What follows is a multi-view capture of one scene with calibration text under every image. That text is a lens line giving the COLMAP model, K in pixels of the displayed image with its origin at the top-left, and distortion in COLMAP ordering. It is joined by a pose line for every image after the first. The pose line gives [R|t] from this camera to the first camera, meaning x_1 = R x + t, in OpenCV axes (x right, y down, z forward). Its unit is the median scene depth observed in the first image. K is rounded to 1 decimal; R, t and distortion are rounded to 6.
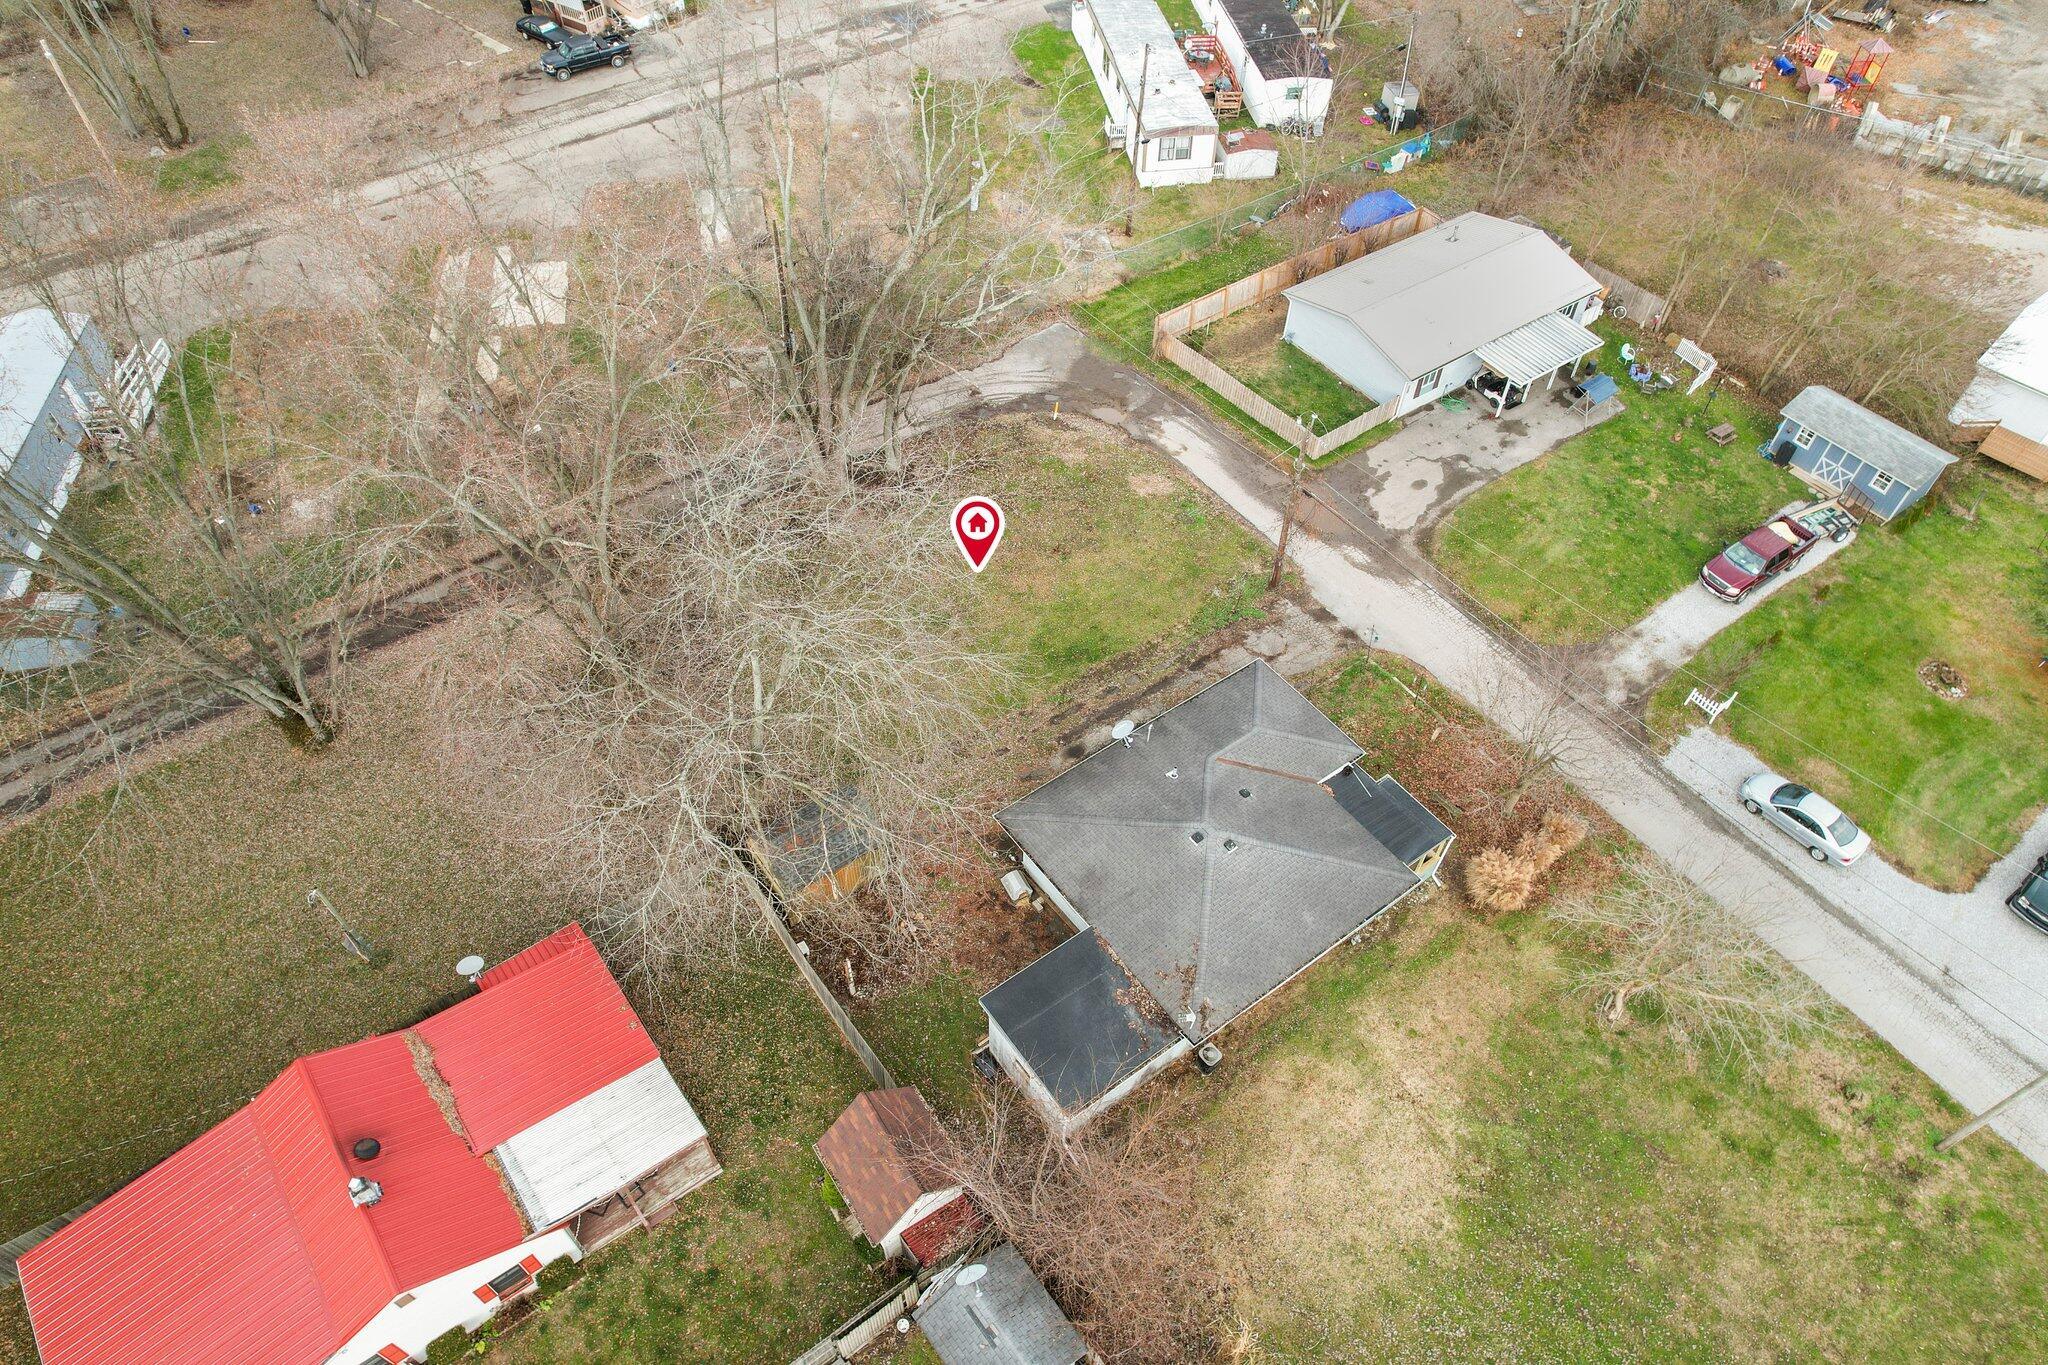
lens RADIAL K [[1307.9, 0, 1033.4], [0, 1307.9, 692.3], [0, 0, 1]] dist [-0.076870, 0.069646]
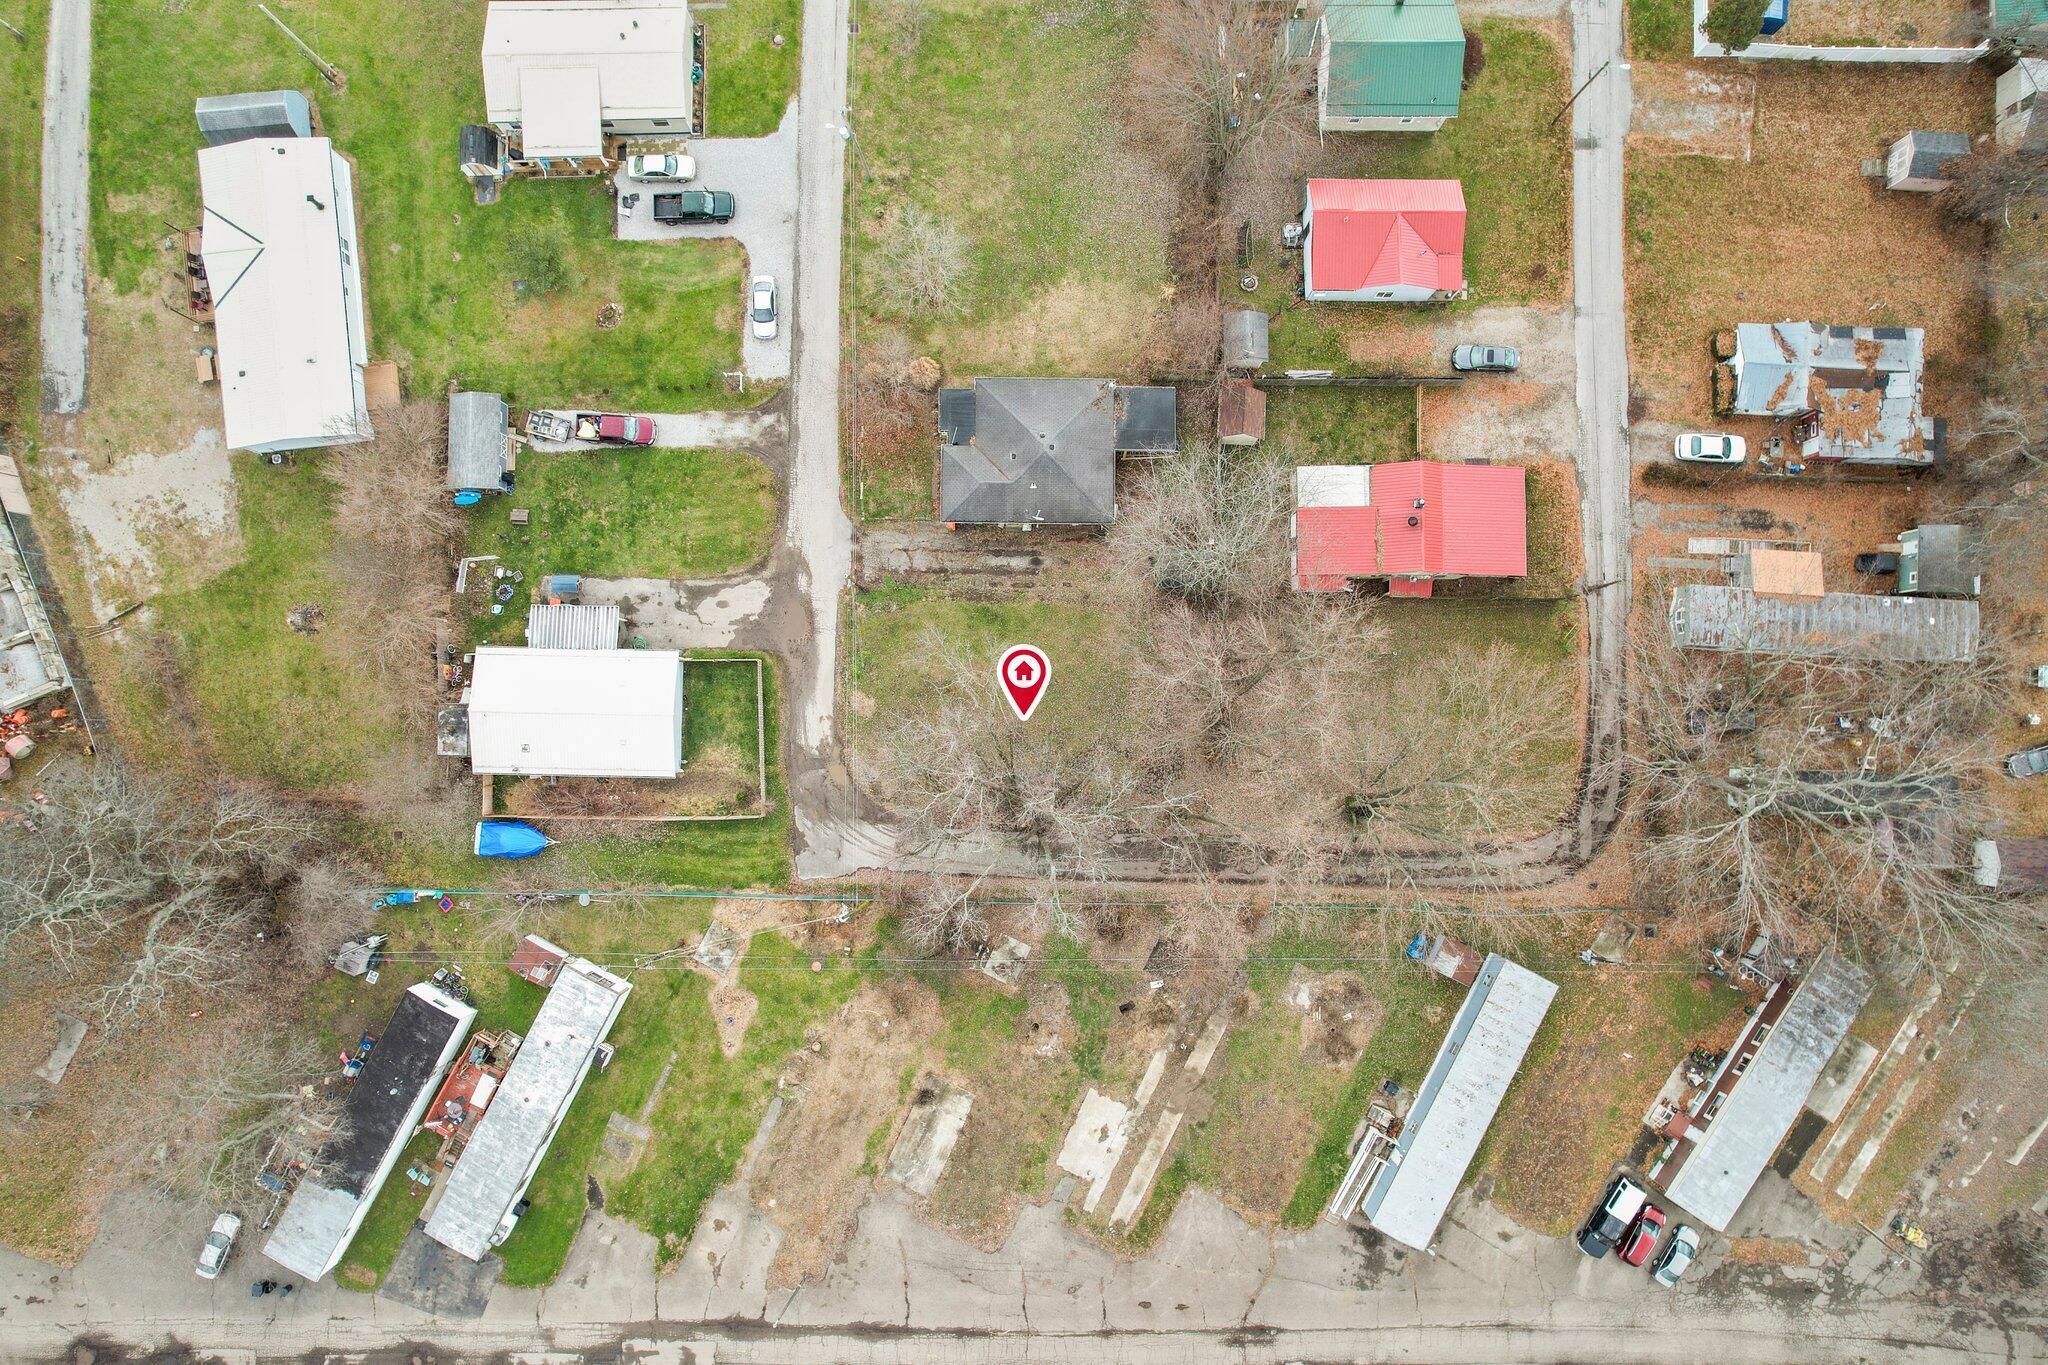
lens RADIAL K [[1307.9, 0, 1033.4], [0, 1307.9, 692.3], [0, 0, 1]] dist [-0.076870, 0.069646]
pose [[-0.798729, -0.601594, -0.010826, -0.049223], [0.443995, -0.601440, 0.664183, -1.109666], [-0.406079, 0.525695, 0.747492, -0.271843]]
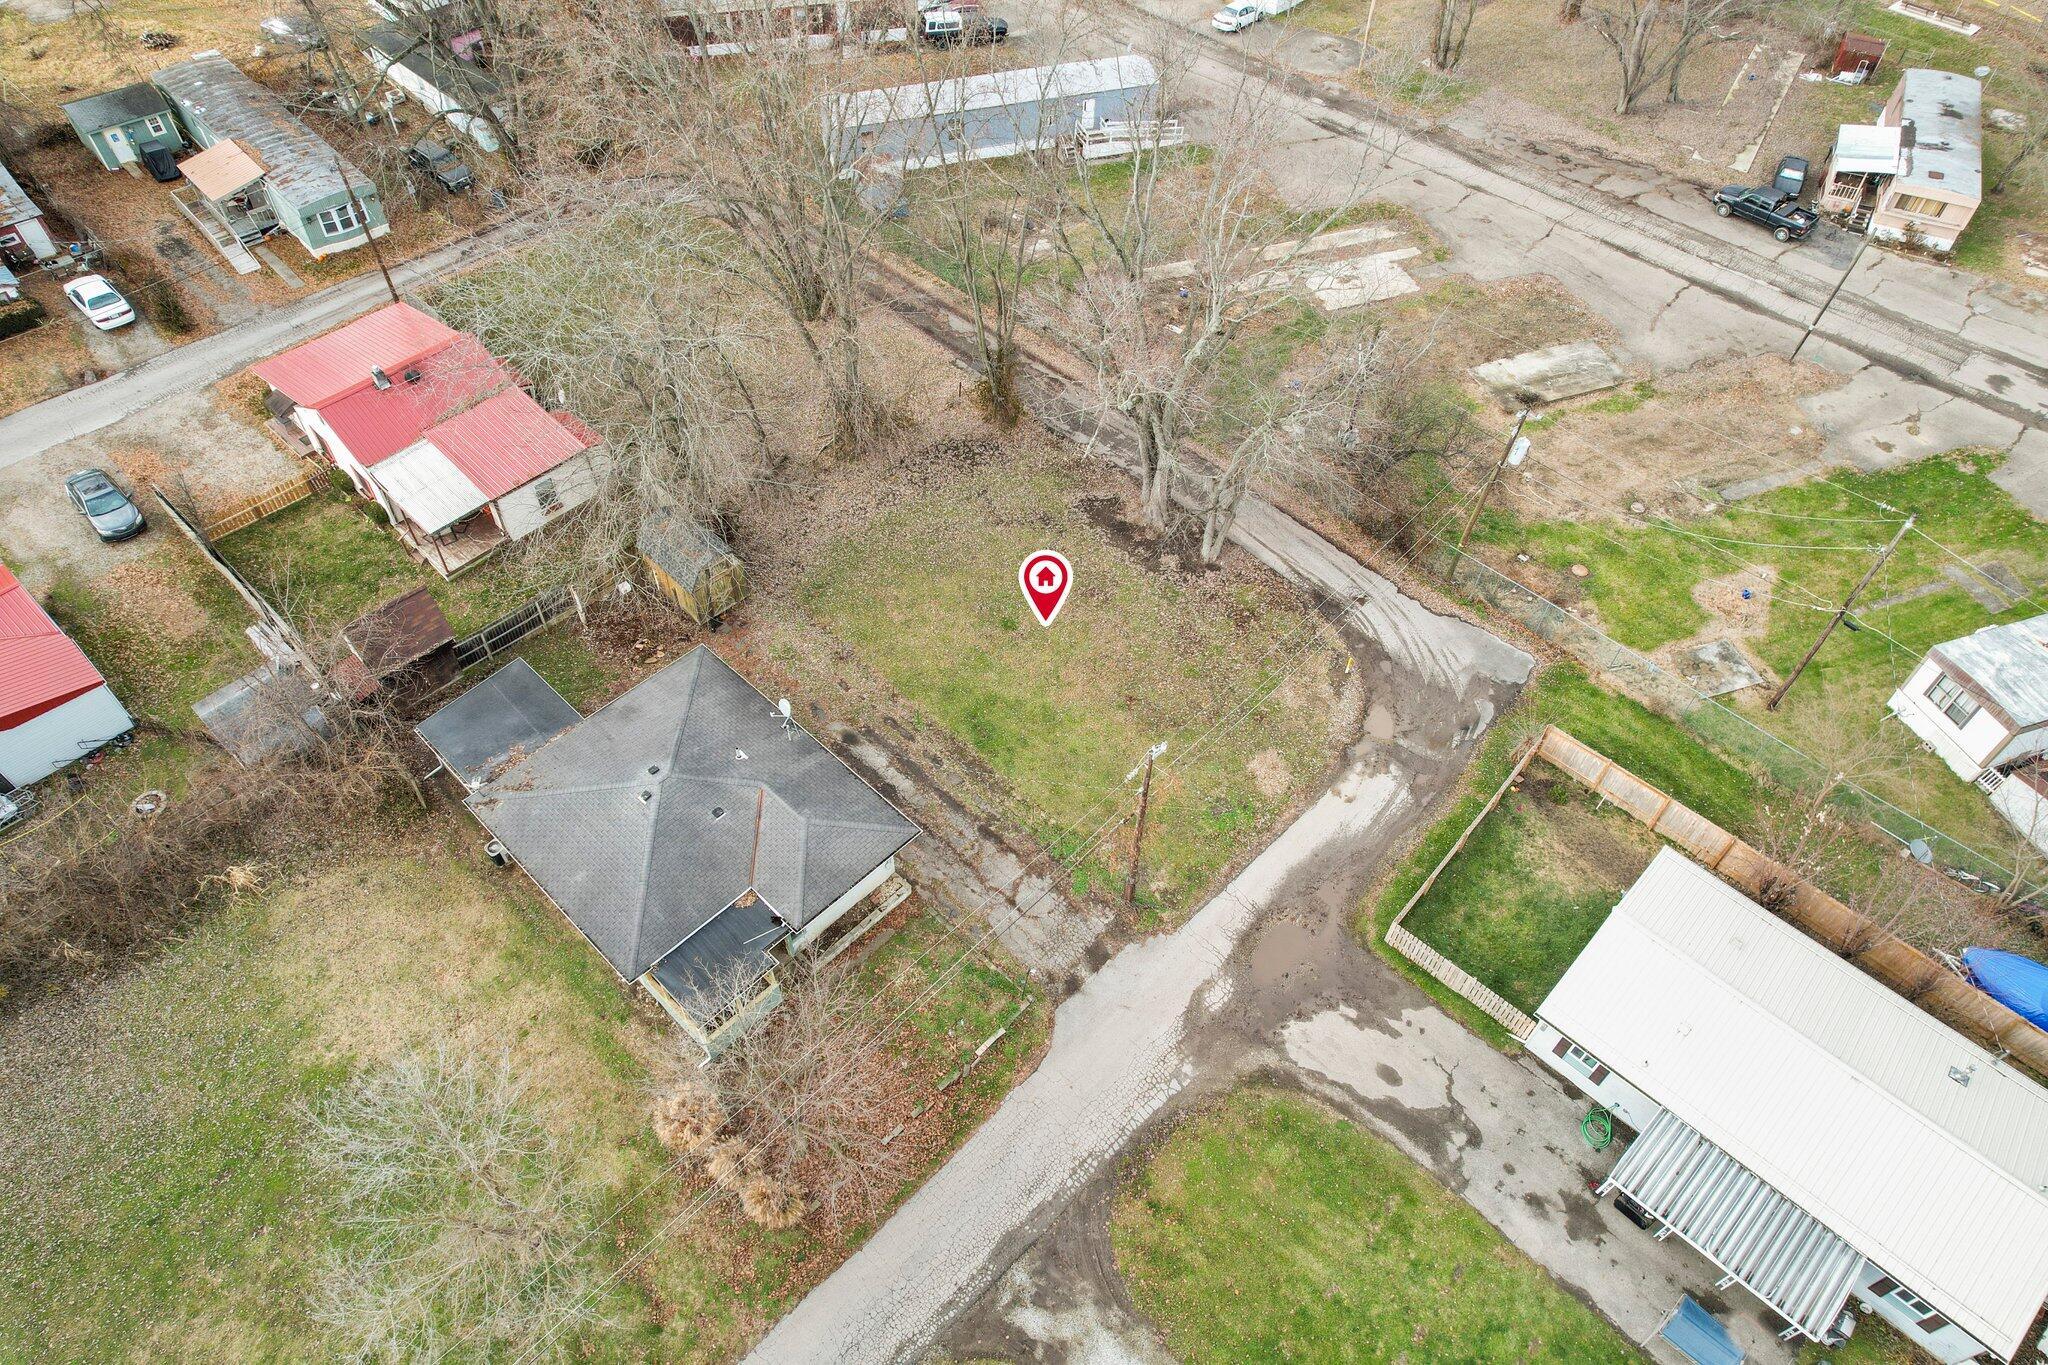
lens RADIAL K [[1307.9, 0, 1033.4], [0, 1307.9, 692.3], [0, 0, 1]] dist [-0.076870, 0.069646]
pose [[0.171211, 0.741739, -0.648468, 0.570981], [-0.764802, 0.514984, 0.387130, -0.394901], [0.621100, 0.429668, 0.655454, 0.334018]]
